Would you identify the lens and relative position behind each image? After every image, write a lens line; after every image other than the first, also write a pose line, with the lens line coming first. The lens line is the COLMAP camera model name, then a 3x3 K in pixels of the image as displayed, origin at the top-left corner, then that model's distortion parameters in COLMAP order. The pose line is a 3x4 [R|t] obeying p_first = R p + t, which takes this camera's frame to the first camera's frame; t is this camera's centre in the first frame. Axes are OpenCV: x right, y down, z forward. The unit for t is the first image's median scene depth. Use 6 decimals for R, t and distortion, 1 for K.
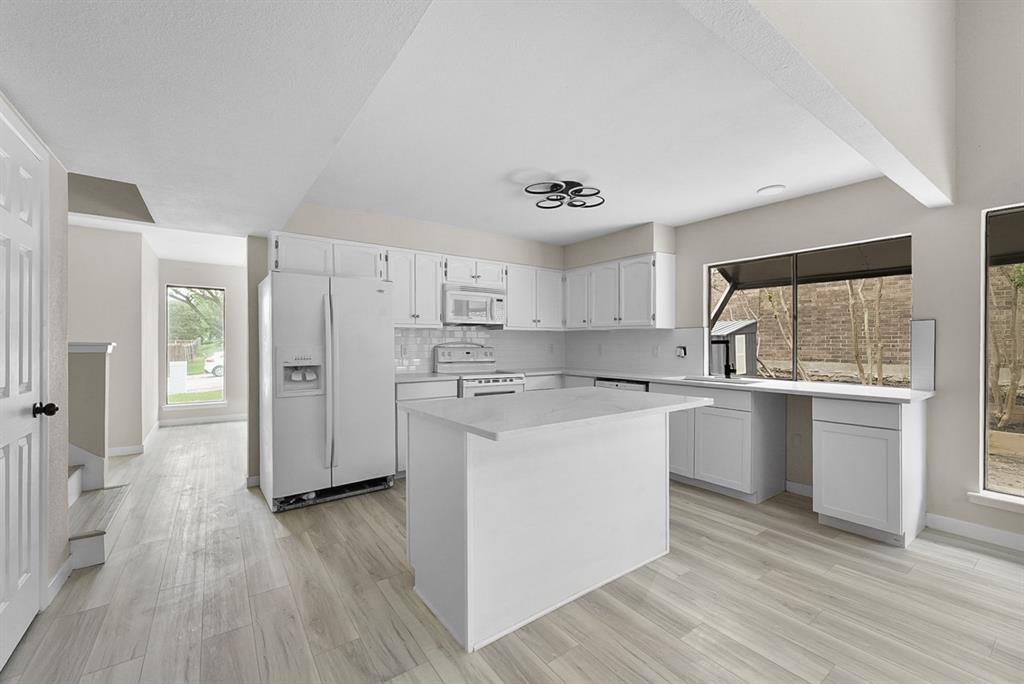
lens RADIAL K [[416.2, 0, 509.9], [0, 416.2, 341.0], [0, 0, 1]] dist [0.000862, -0.000102]
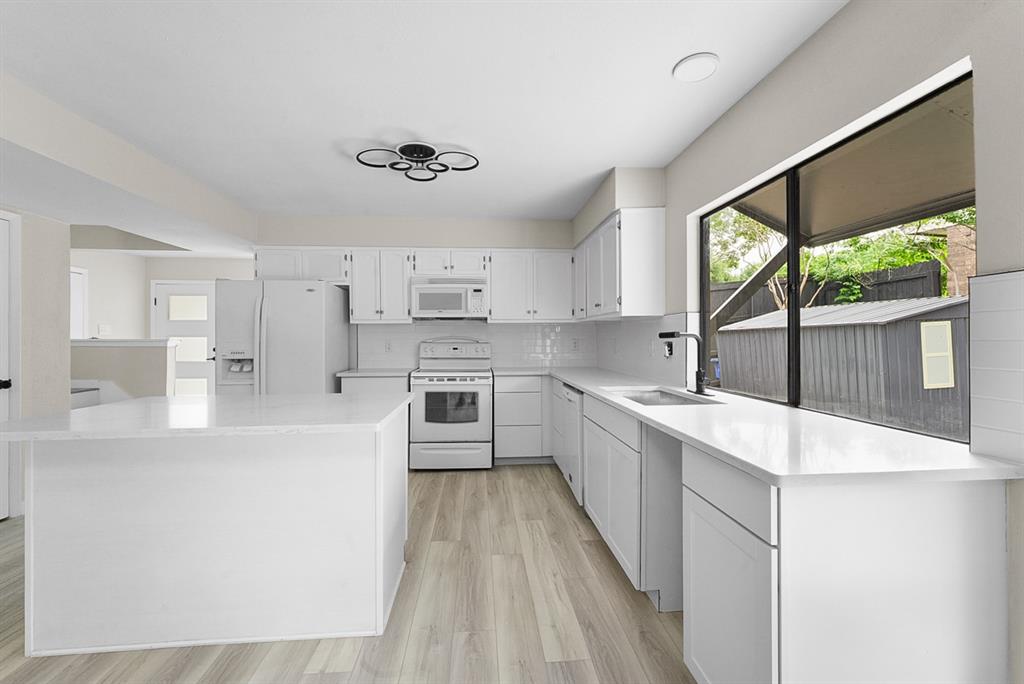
lens RADIAL K [[410.2, 0, 509.9], [0, 410.2, 332.2], [0, 0, 1]] dist [-0.000776, 0.000155]
pose [[0.856189, -0.012287, -0.516516, 0.533880], [0.008087, 0.999913, -0.010382, 0.002314], [0.516599, 0.004712, 0.856214, 0.293678]]
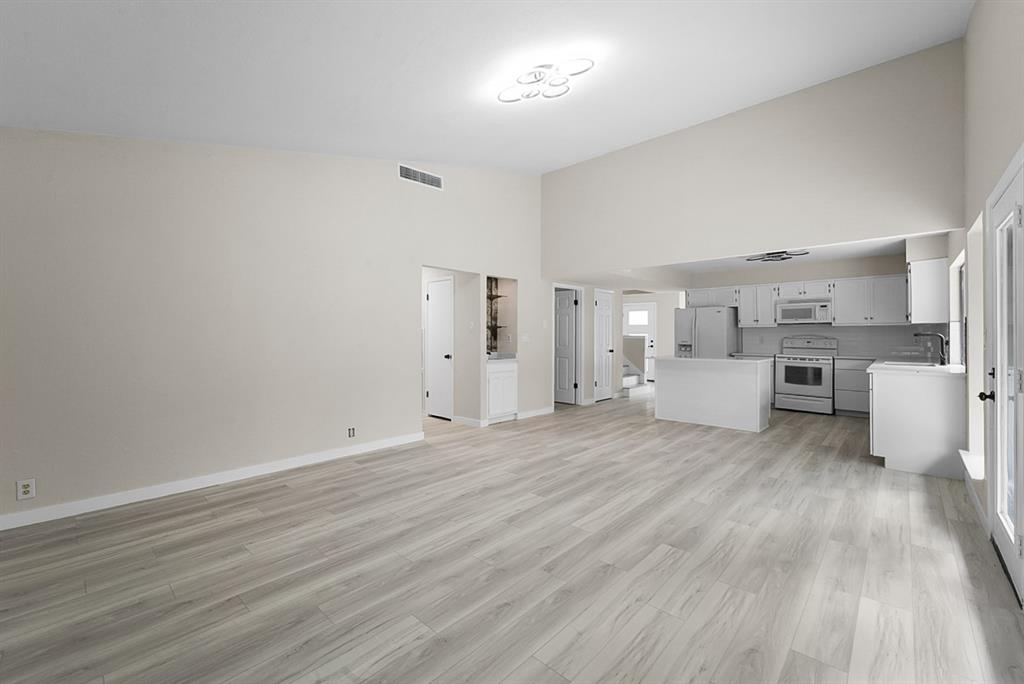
lens RADIAL K [[425.4, 0, 501.4], [0, 425.4, 333.3], [0, 0, 1]] dist [-0.000430, -0.000142]
pose [[0.188387, -0.005530, -0.982079, 1.324955], [0.006340, 0.999970, -0.004414, -0.003432], [0.982074, -0.005395, 0.188417, -0.425609]]
